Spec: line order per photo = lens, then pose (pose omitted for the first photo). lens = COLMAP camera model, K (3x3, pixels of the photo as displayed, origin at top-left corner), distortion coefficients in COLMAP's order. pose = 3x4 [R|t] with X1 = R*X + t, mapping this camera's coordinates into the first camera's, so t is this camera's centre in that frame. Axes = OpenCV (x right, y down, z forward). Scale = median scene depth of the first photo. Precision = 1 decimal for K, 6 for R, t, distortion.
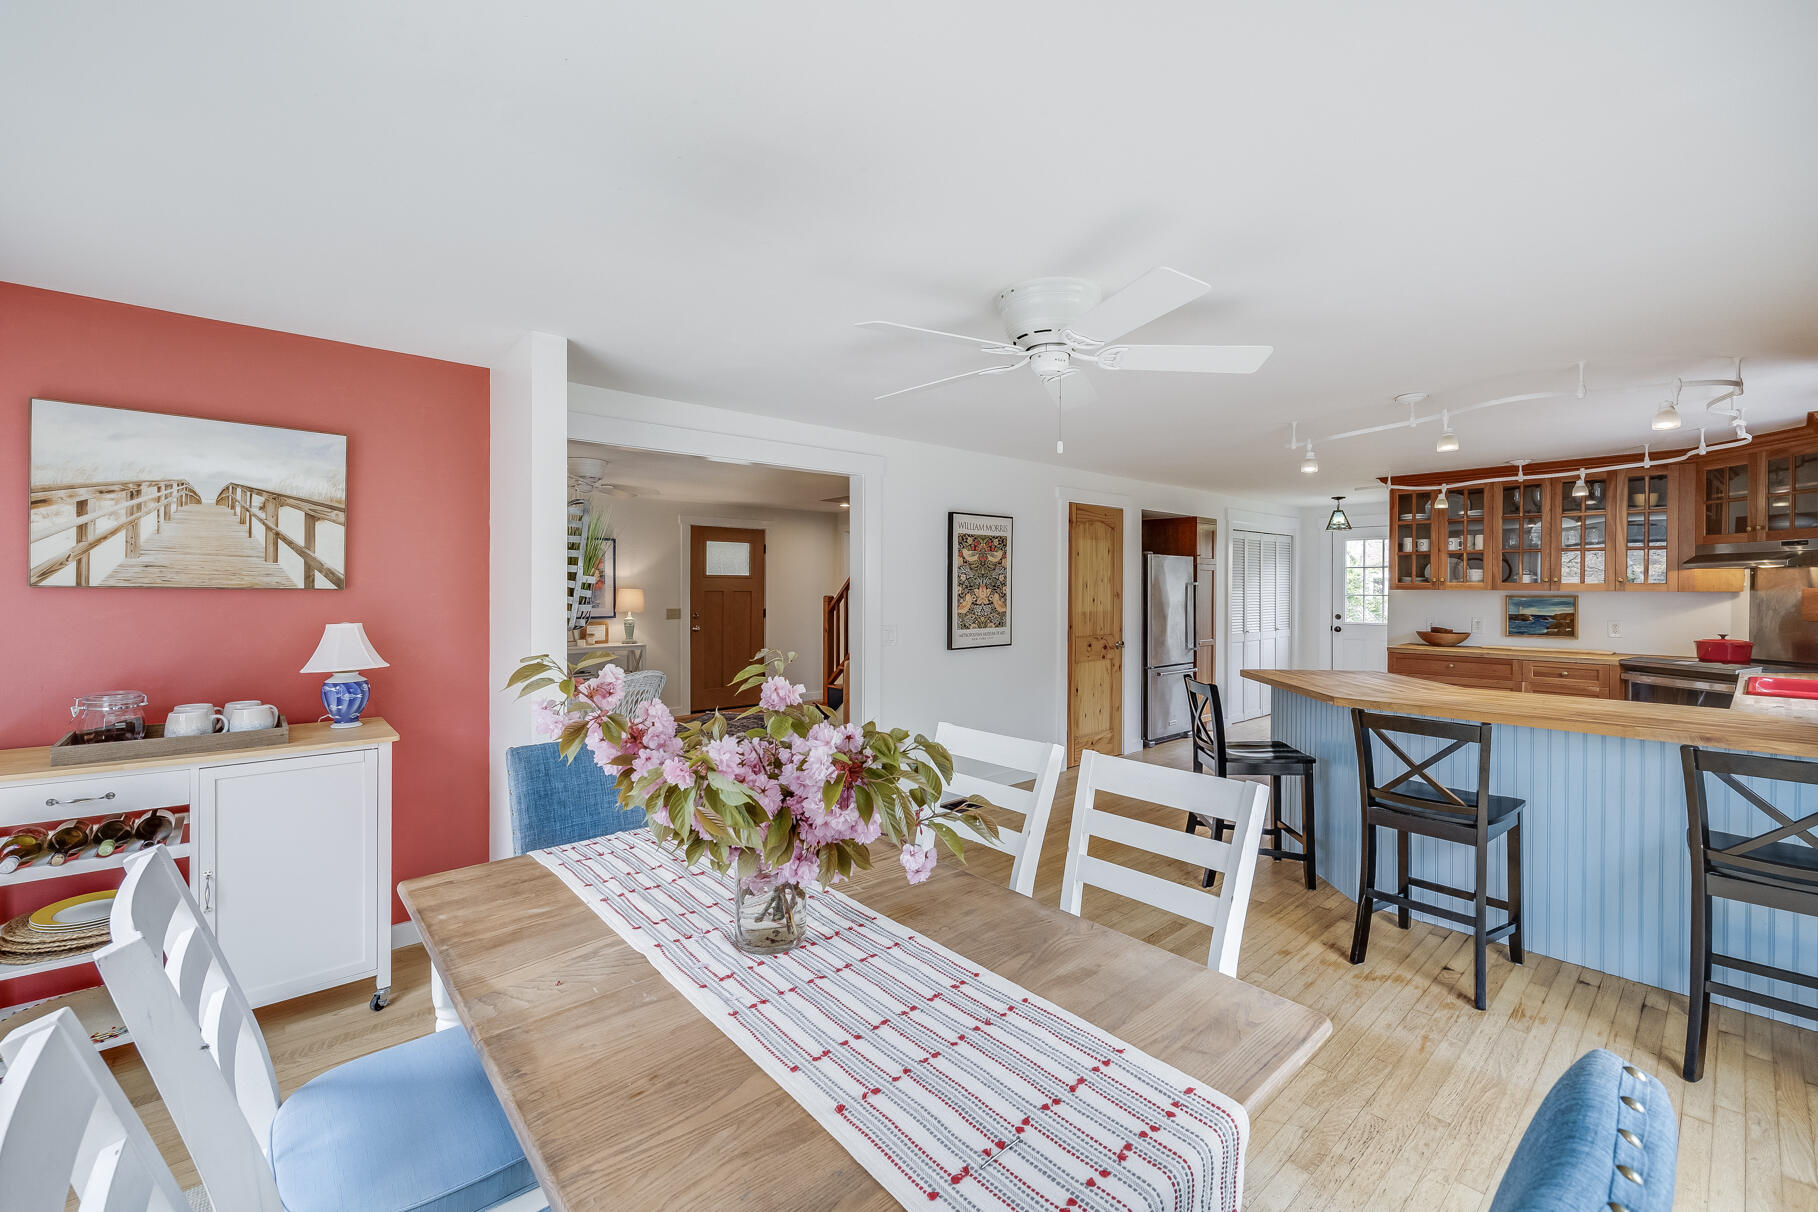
lens RADIAL K [[758.1, 0, 897.3], [0, 758.1, 584.6], [0, 0, 1]] dist [0.000591, -0.000071]
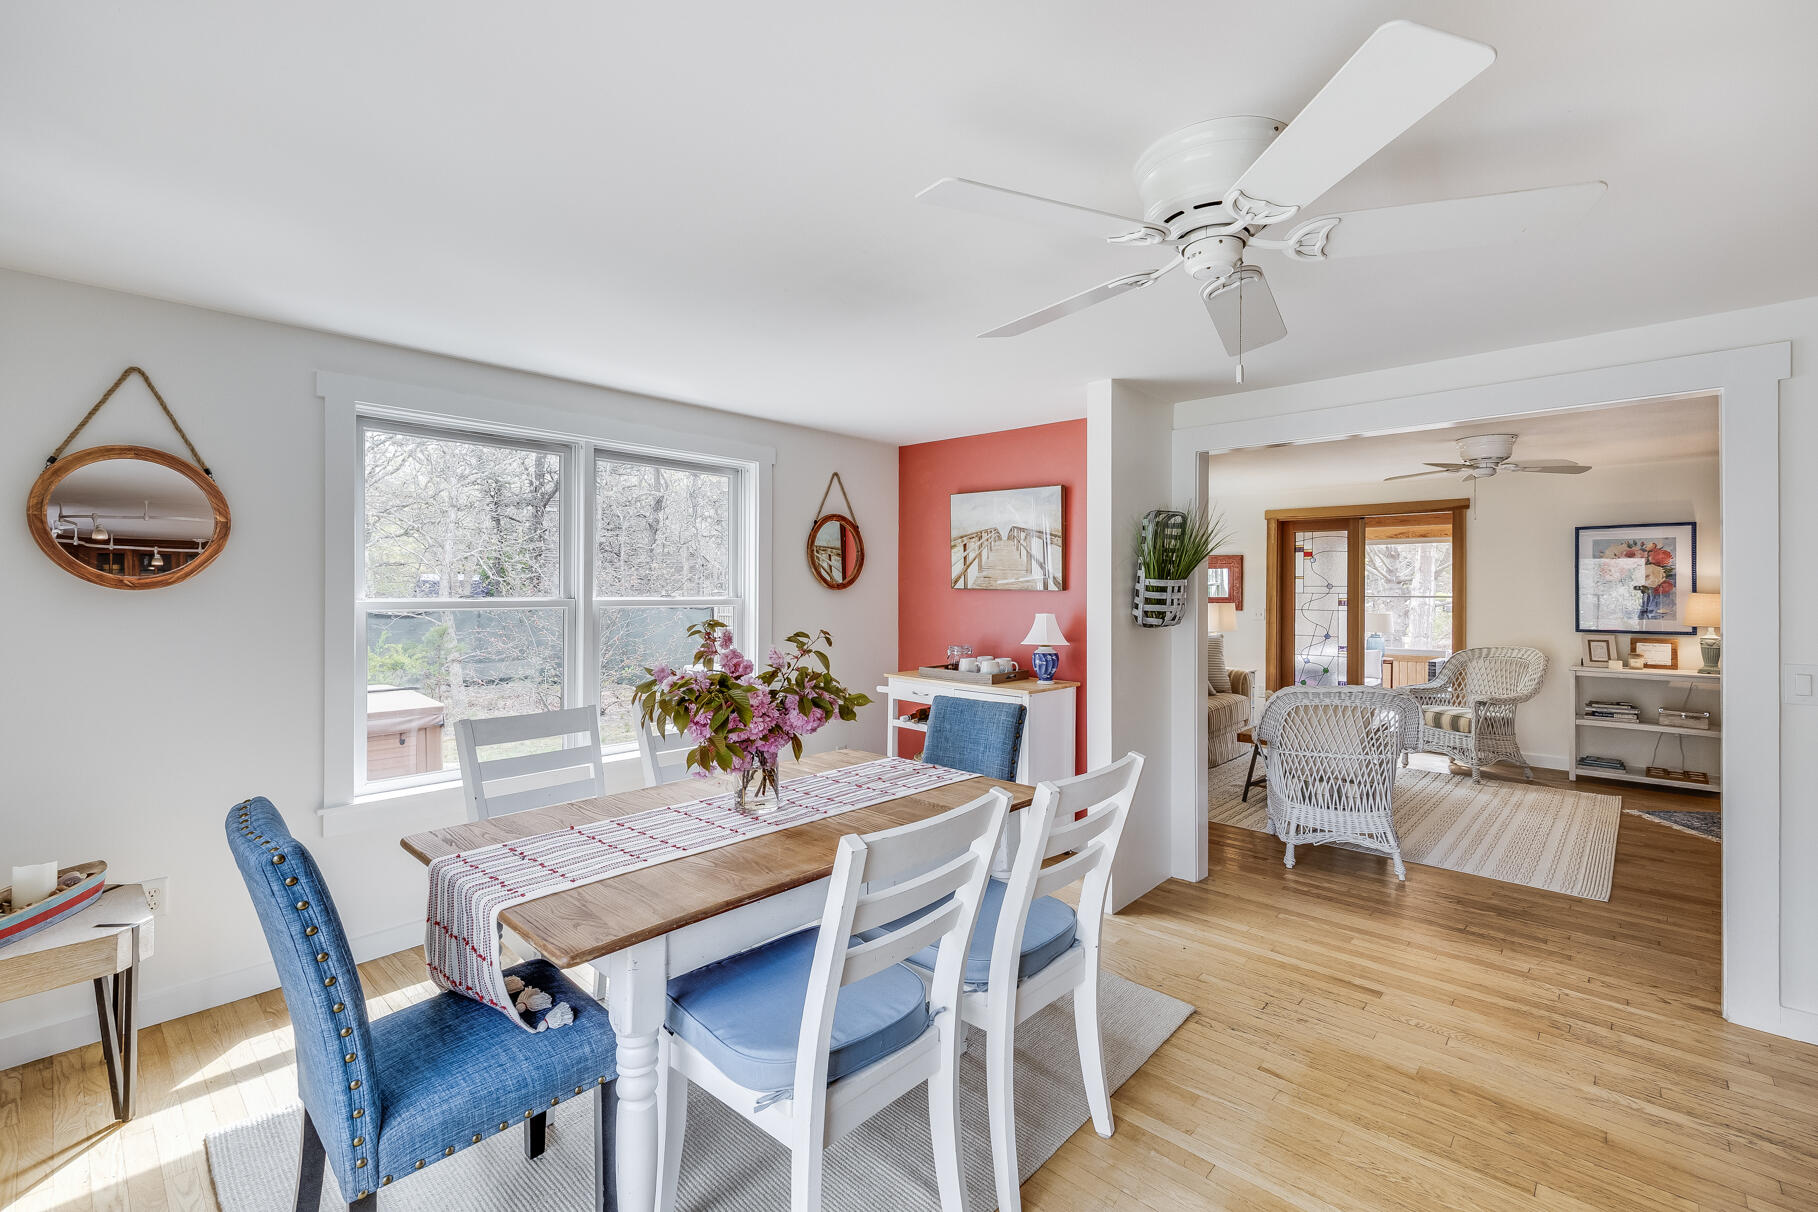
lens RADIAL K [[758.1, 0, 897.3], [0, 758.1, 584.6], [0, 0, 1]] dist [0.000591, -0.000071]
pose [[0.110756, -0.006951, -0.993823, 0.747746], [0.000519, 0.999976, -0.006936, 0.005206], [0.993847, 0.000252, 0.110757, 0.578135]]
